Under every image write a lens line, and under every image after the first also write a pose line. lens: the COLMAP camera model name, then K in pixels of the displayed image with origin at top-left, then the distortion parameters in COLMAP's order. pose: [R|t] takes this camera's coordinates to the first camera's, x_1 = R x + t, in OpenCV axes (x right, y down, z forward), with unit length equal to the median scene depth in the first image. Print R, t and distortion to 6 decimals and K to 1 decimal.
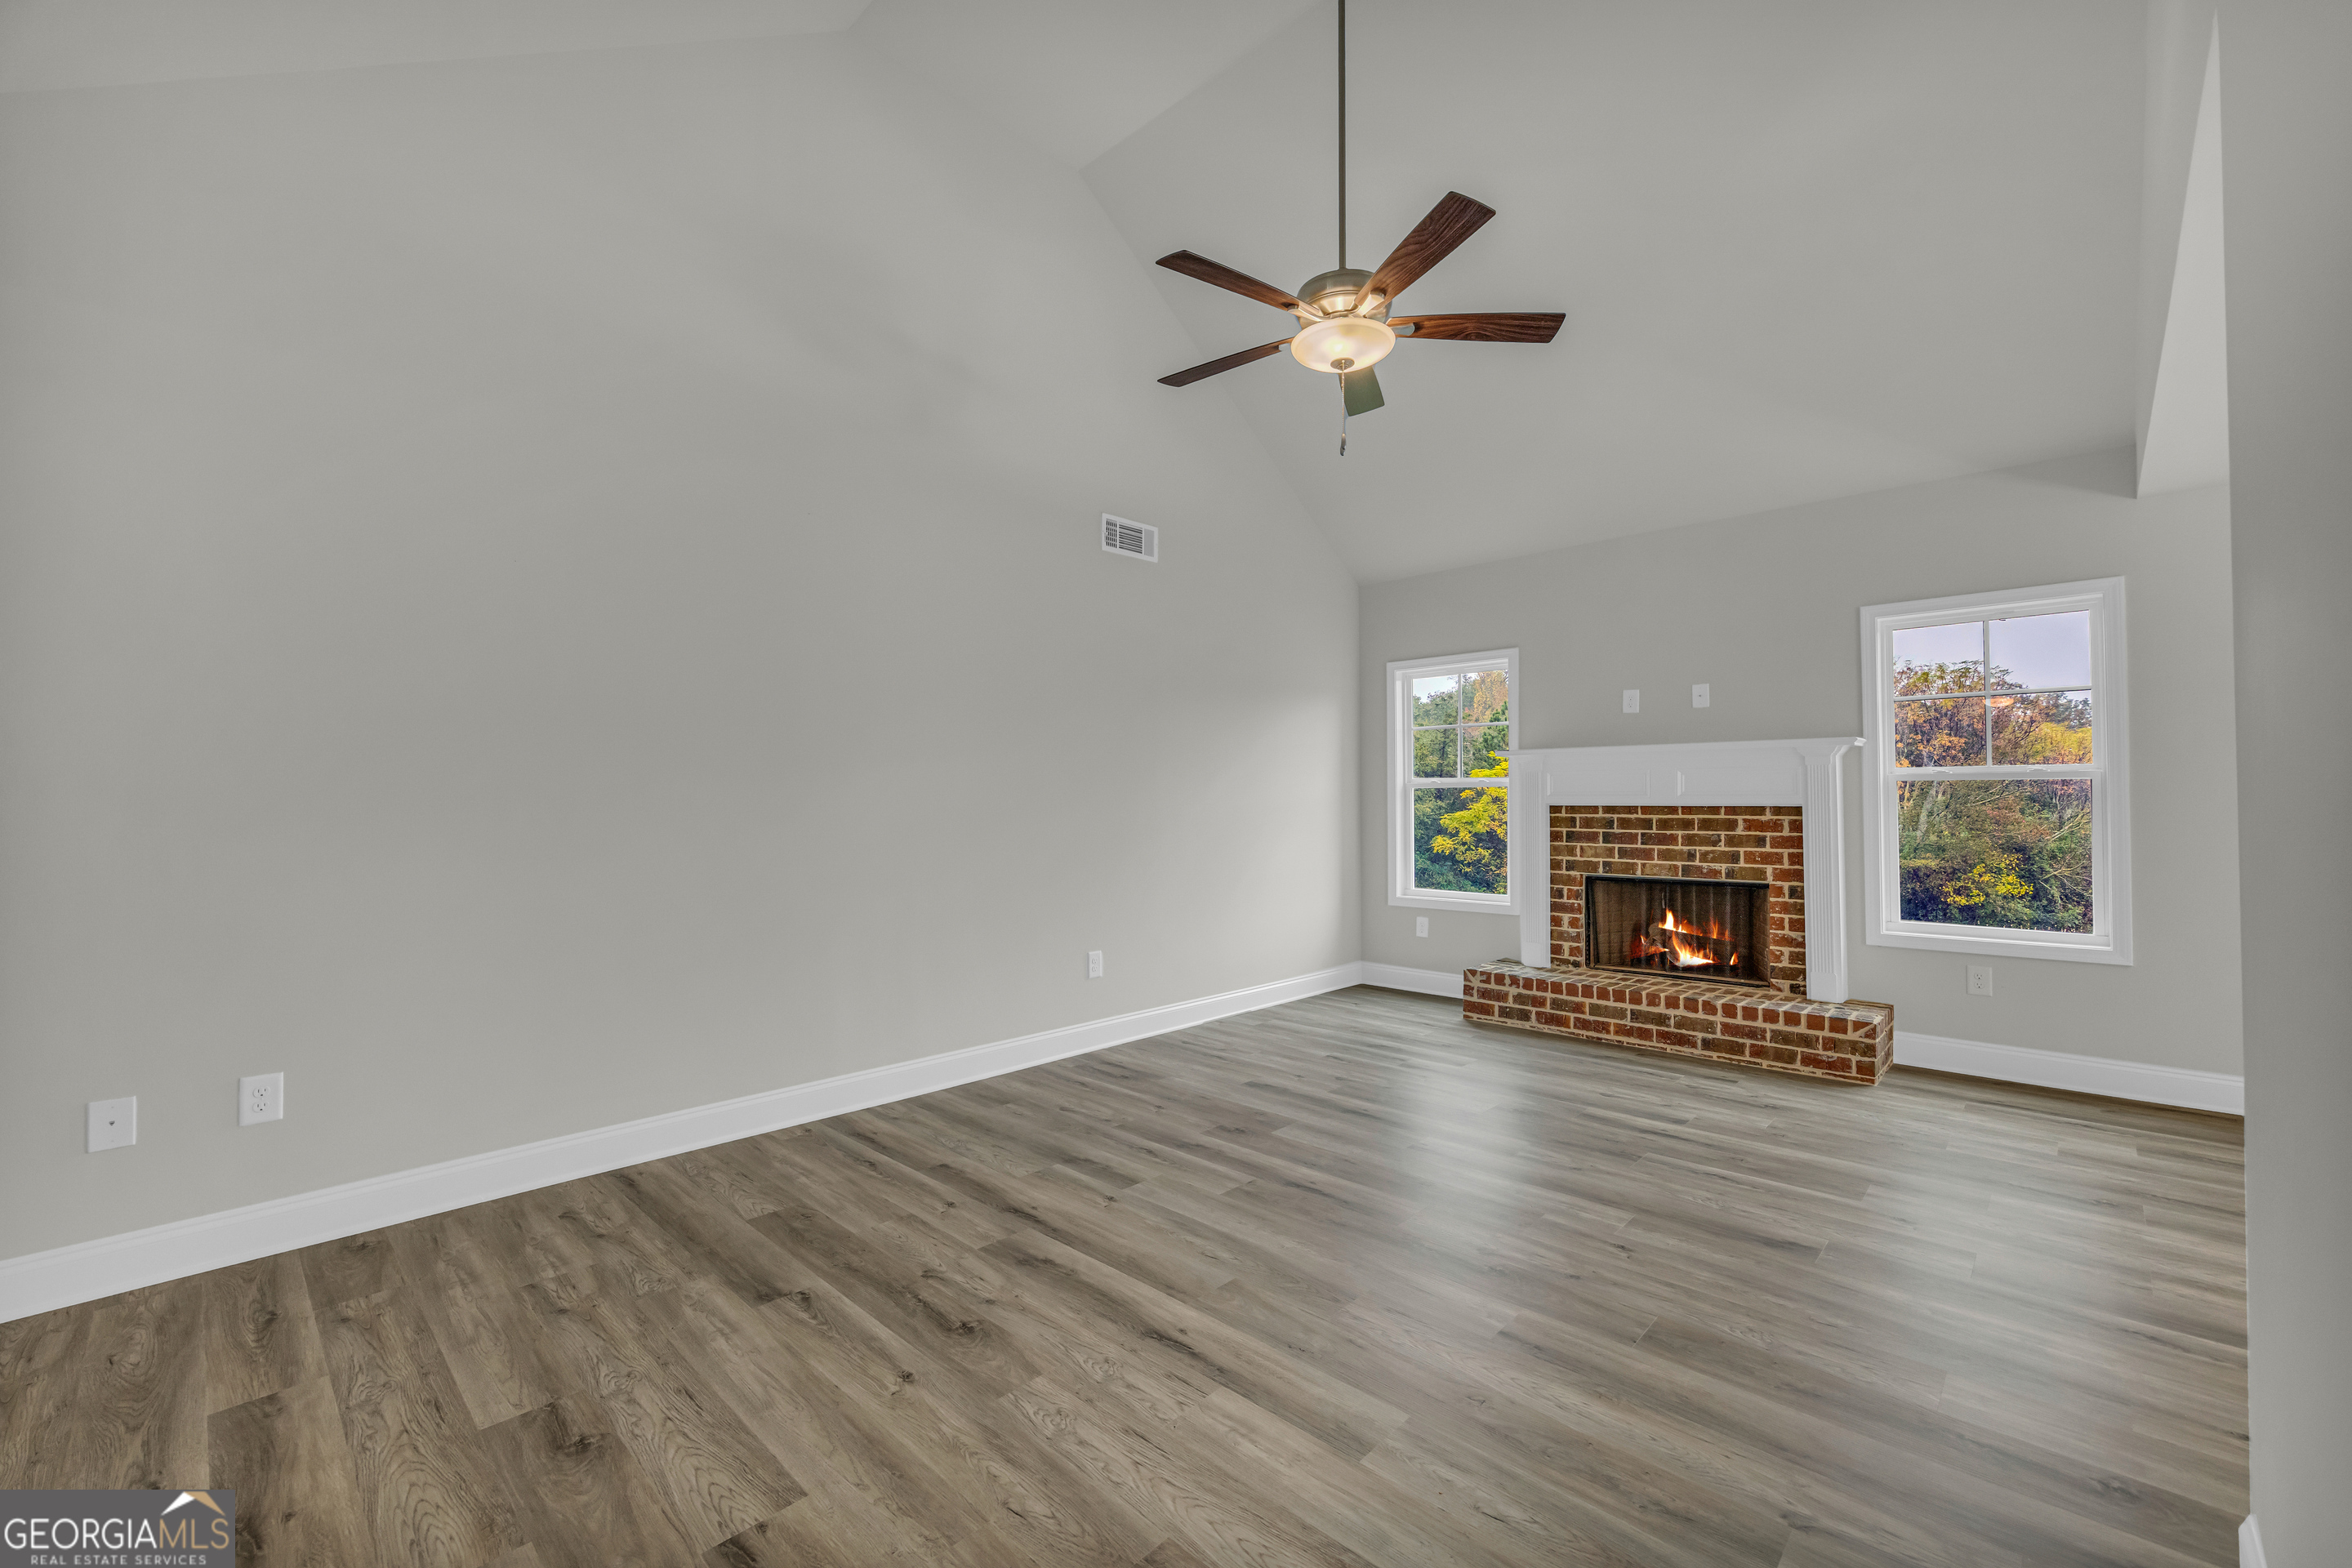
lens RADIAL K [[961.6, 0, 1178.4], [0, 961.6, 778.0], [0, 0, 1]] dist [-0.000288, -0.000972]
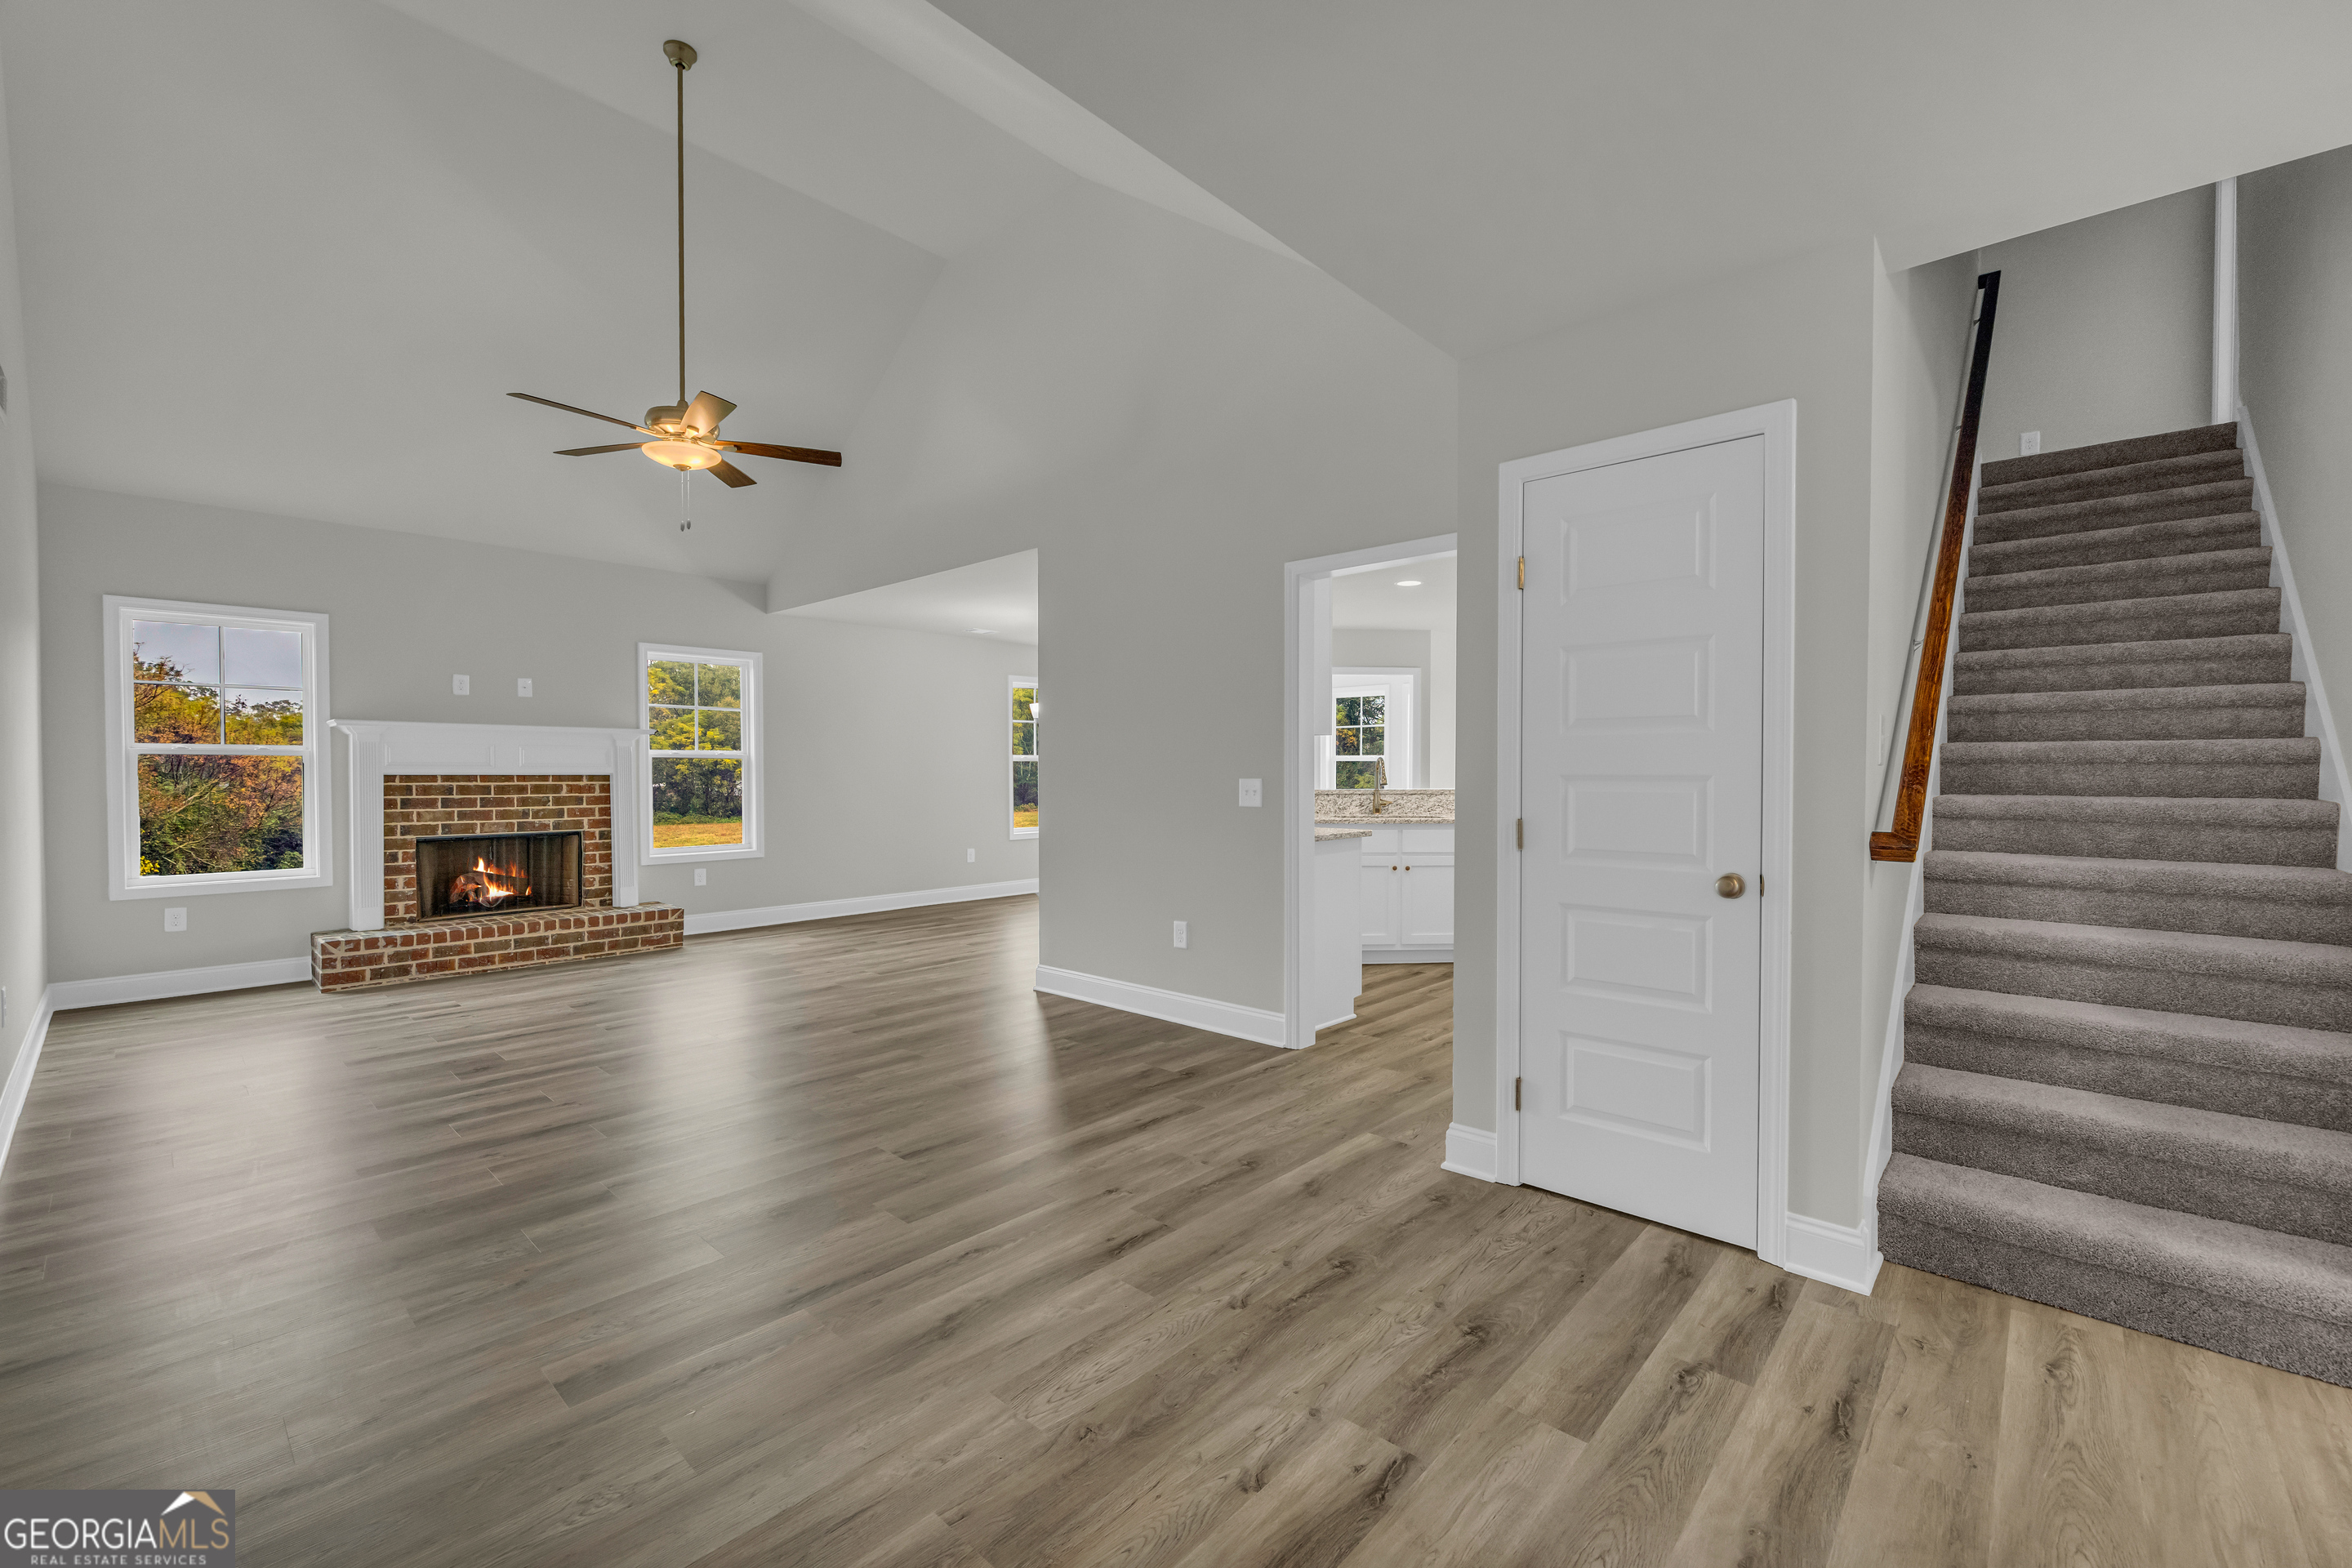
lens RADIAL K [[986.4, 0, 1152.4], [0, 986.4, 788.2], [0, 0, 1]] dist [-0.002603, 0.000285]
pose [[0.005515, -0.017458, 0.999832, -0.825889], [-0.022806, 0.999585, 0.017580, 0.004378], [-0.999725, -0.022899, 0.005115, 0.175796]]
